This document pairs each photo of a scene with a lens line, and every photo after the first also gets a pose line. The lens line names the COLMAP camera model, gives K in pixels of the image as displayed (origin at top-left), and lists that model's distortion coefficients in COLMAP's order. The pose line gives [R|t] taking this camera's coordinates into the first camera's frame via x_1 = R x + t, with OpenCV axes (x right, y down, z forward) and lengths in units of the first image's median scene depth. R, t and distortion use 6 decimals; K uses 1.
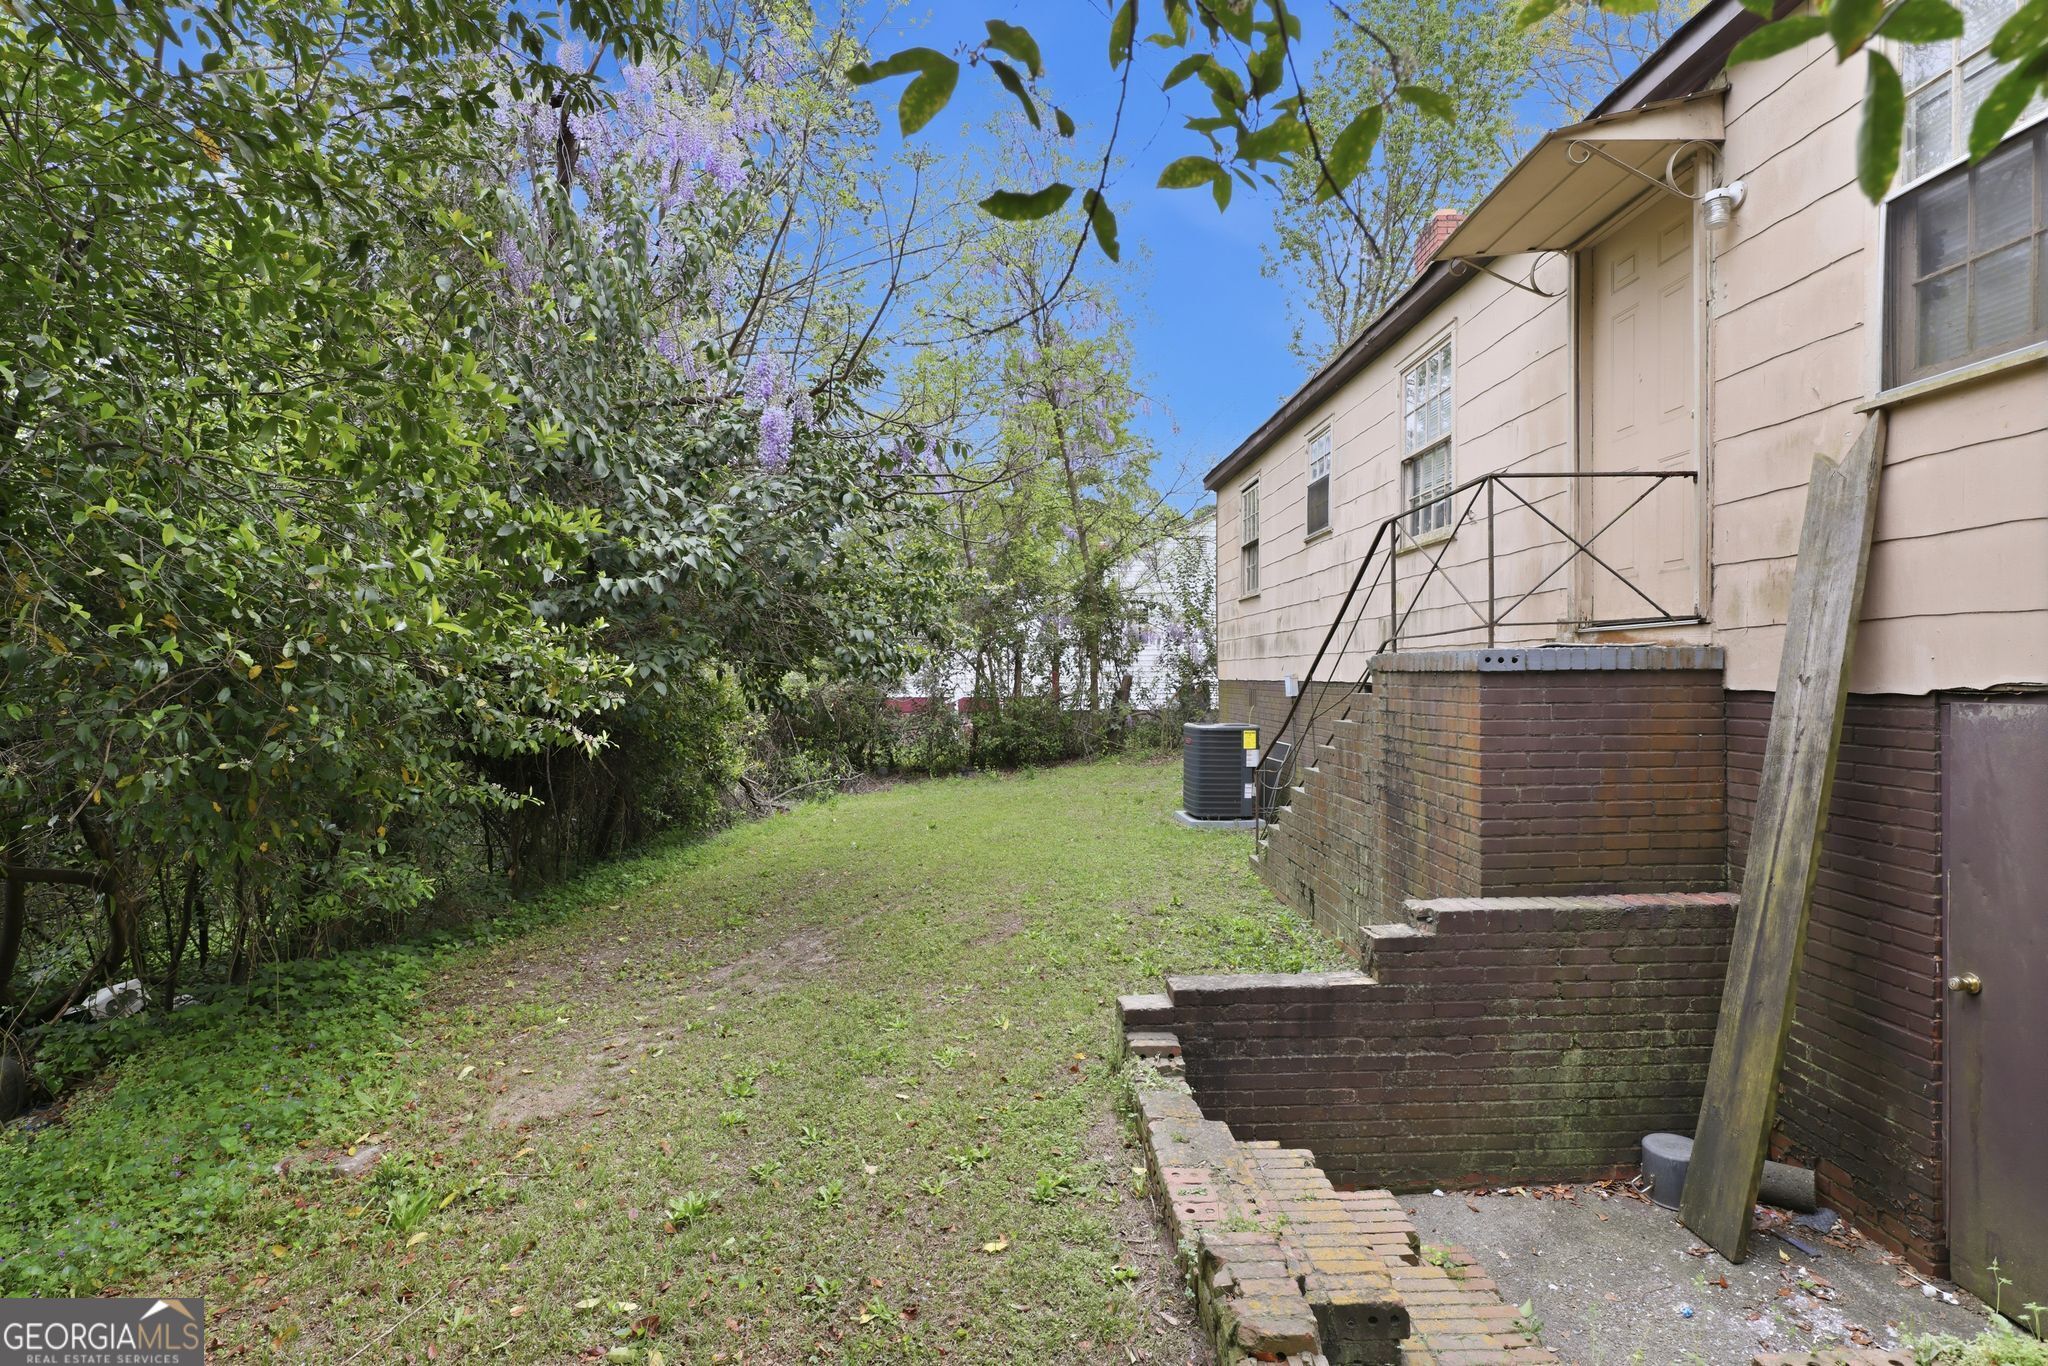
lens RADIAL K [[1010.3, 0, 1024.5], [0, 1010.3, 684.6], [0, 0, 1]] dist [0.010430, -0.005061]
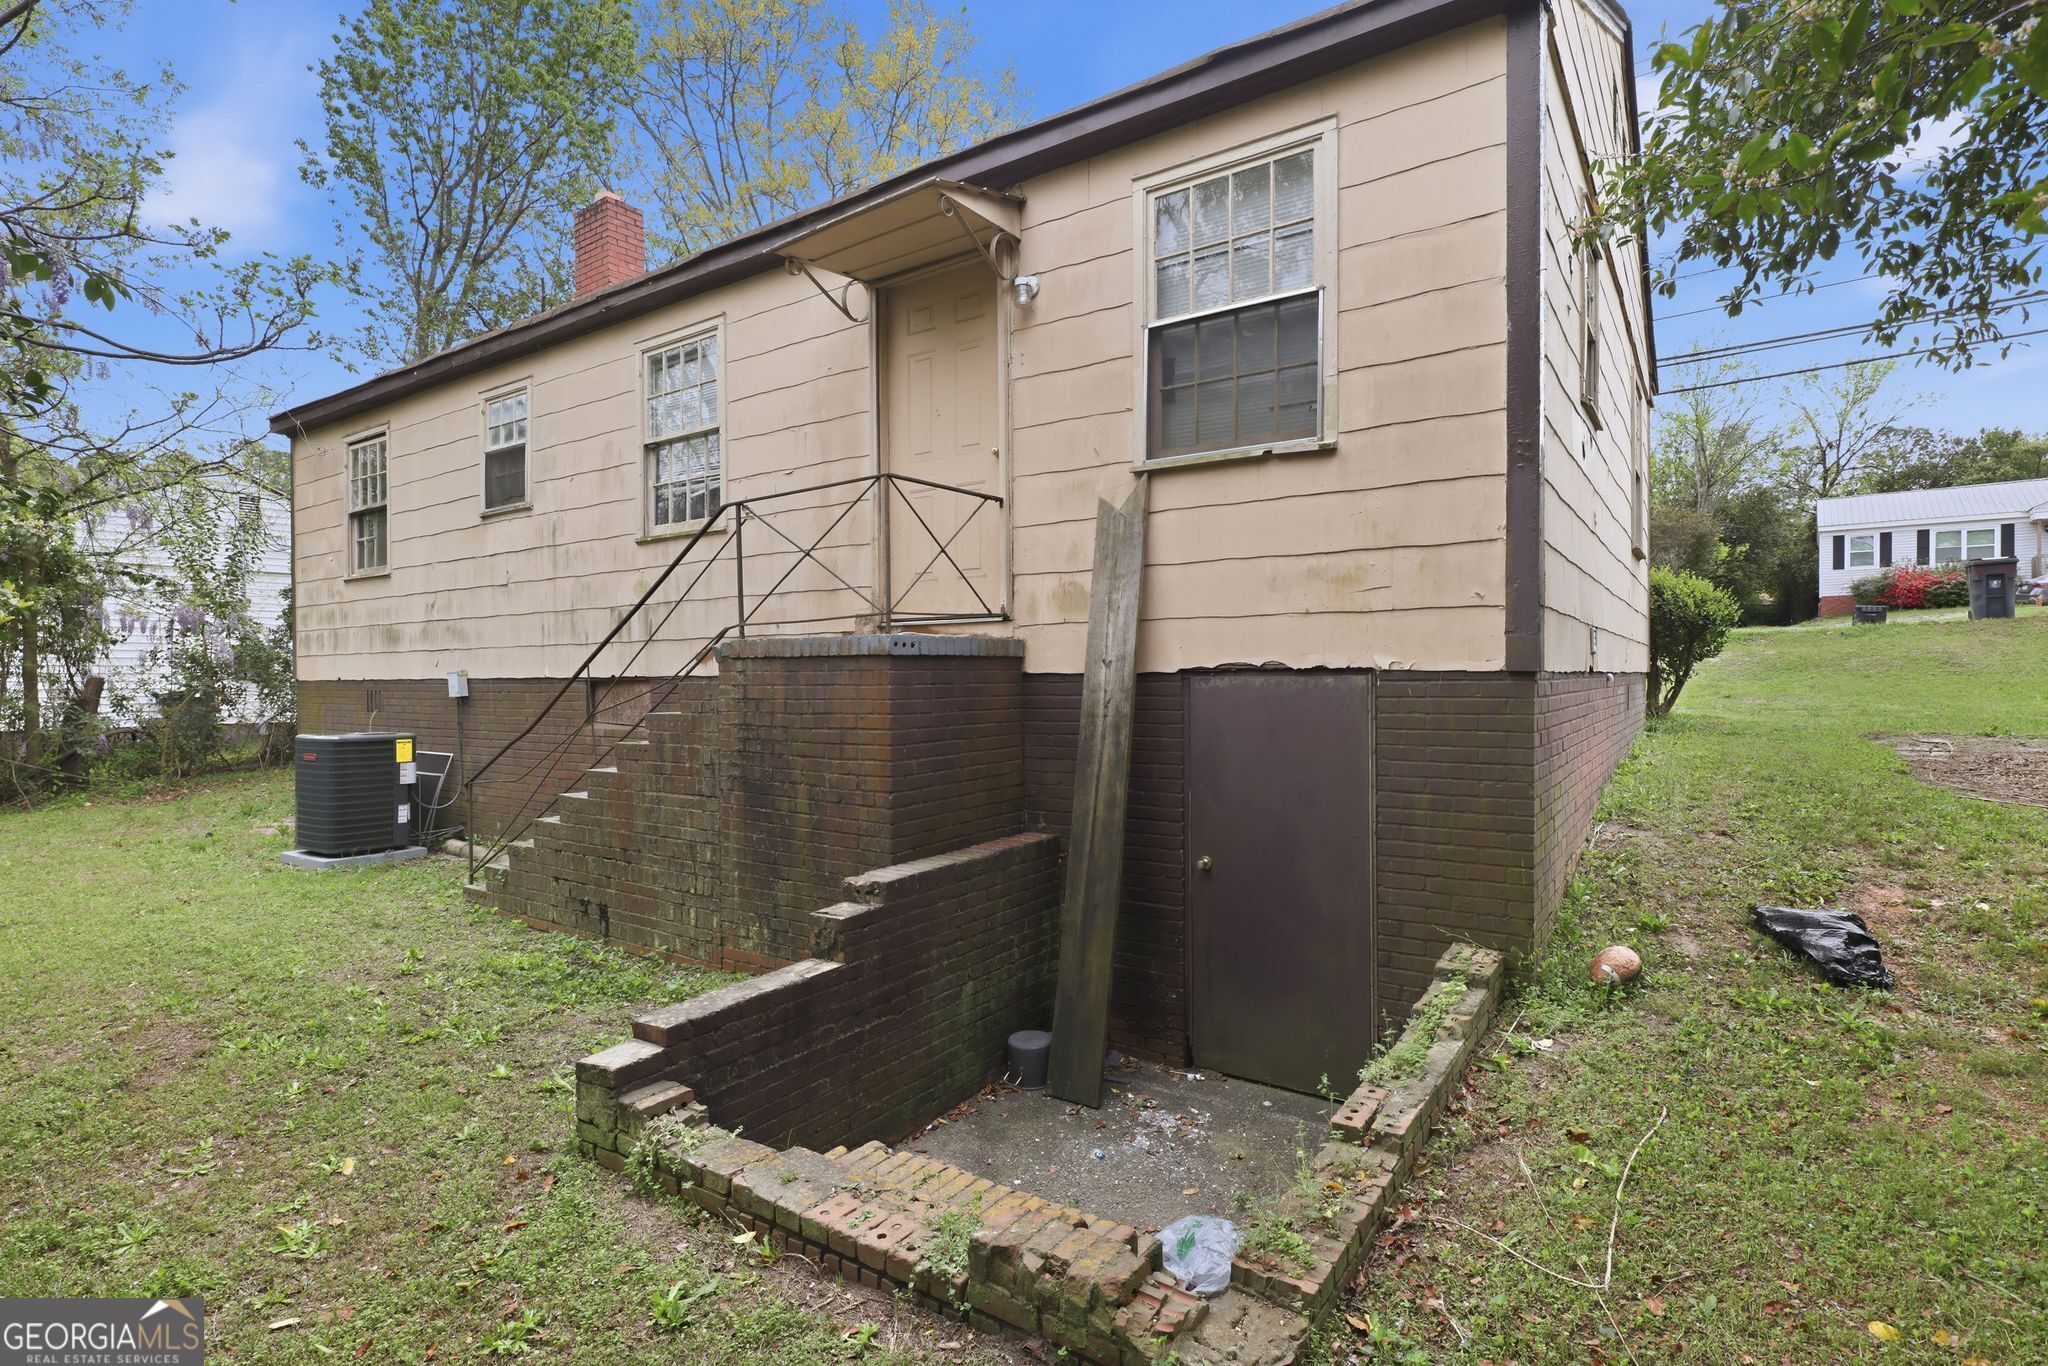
lens RADIAL K [[1010.3, 0, 1054.8], [0, 1010.3, 687.0], [0, 0, 1]] dist [0.010430, -0.005061]
pose [[0.585486, -0.008272, 0.810641, -0.320108], [0.012724, 0.999919, 0.001014, 0.022153], [-0.810583, 0.009721, 0.585543, 0.233266]]
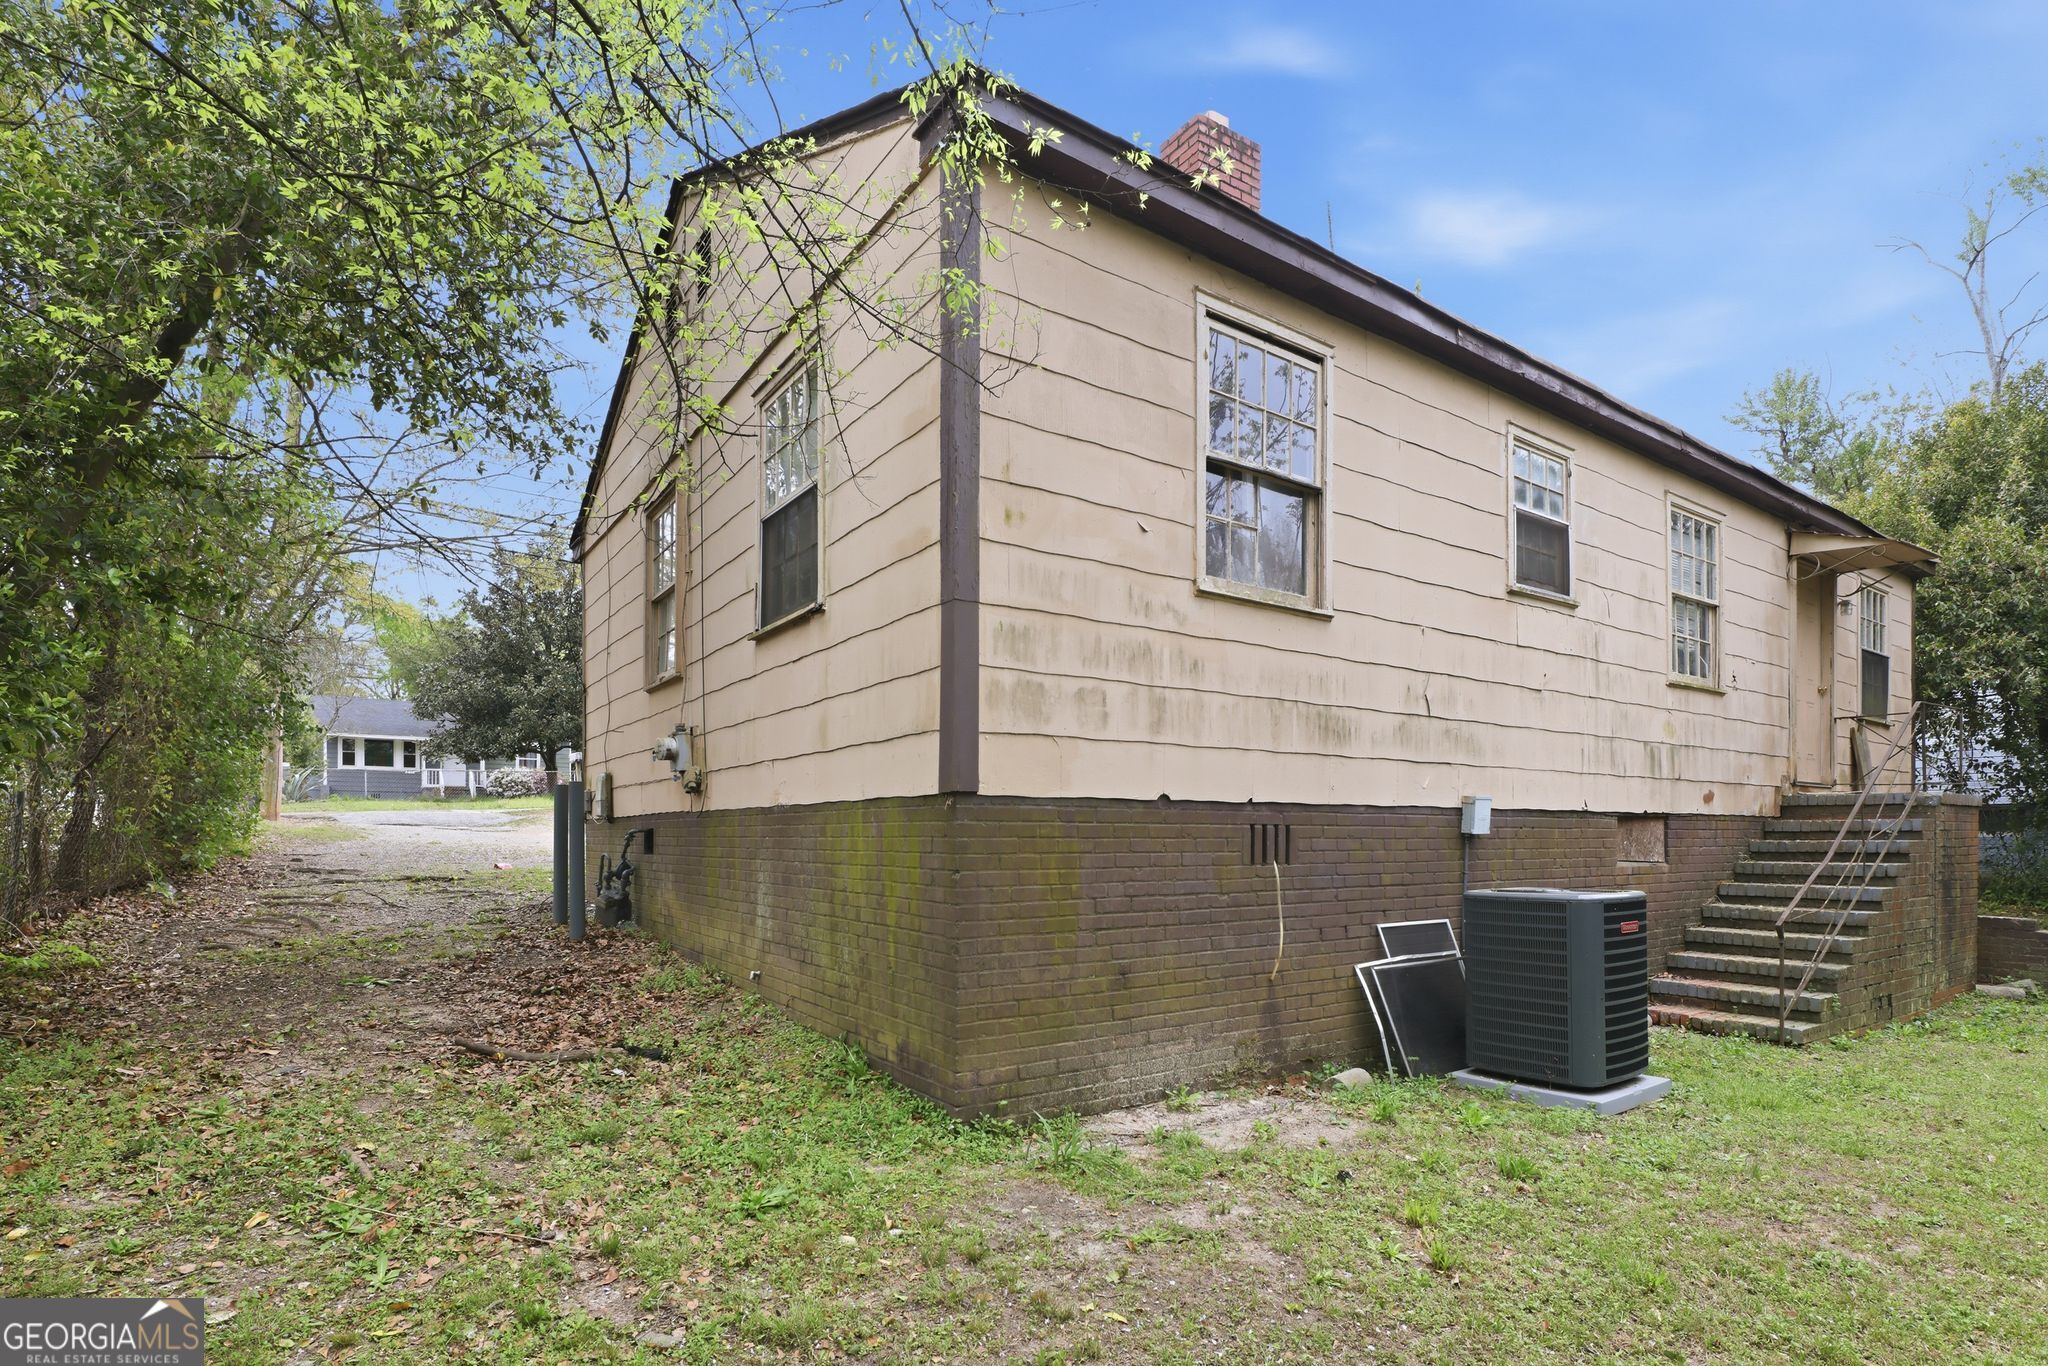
lens RADIAL K [[1010.3, 0, 1062.8], [0, 1010.3, 828.2], [0, 0, 1]] dist [0.010430, -0.005061]
pose [[-0.564100, 0.011409, 0.825628, -0.204075], [0.010554, 0.999922, -0.006607, 0.023422], [-0.825639, 0.004986, -0.564176, 3.693836]]
